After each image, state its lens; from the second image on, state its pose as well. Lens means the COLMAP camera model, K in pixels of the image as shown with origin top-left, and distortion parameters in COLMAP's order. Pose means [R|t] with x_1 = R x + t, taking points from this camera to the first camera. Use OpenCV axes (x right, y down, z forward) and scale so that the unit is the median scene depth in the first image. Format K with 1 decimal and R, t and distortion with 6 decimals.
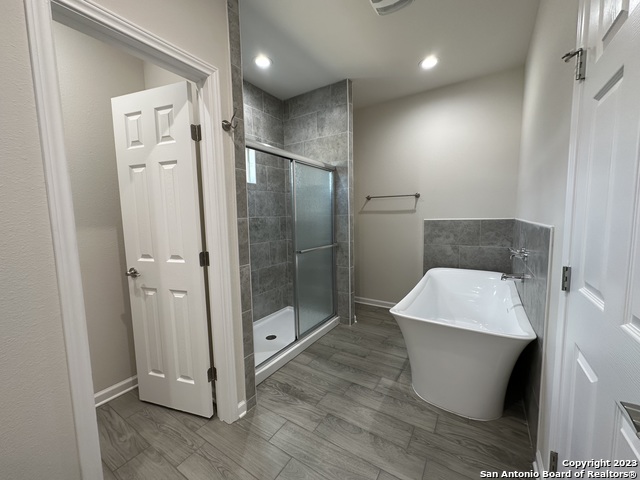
lens RADIAL K [[257.1, 0, 319.3], [0, 257.1, 239.7], [0, 0, 1]] dist [-0.000221, -0.000087]
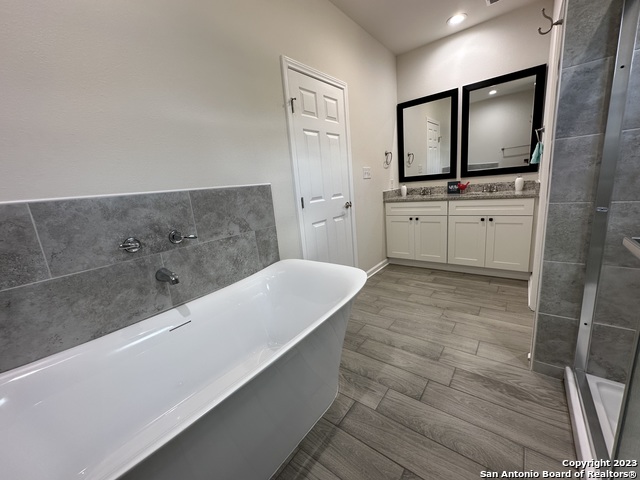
lens RADIAL K [[257.1, 0, 319.3], [0, 257.1, 239.7], [0, 0, 1]] dist [-0.000221, -0.000087]
pose [[-0.990559, 0.081847, 0.109976, 0.337450], [0.111580, 0.947420, 0.299907, -0.112082], [-0.079646, 0.309347, -0.947608, 1.825790]]
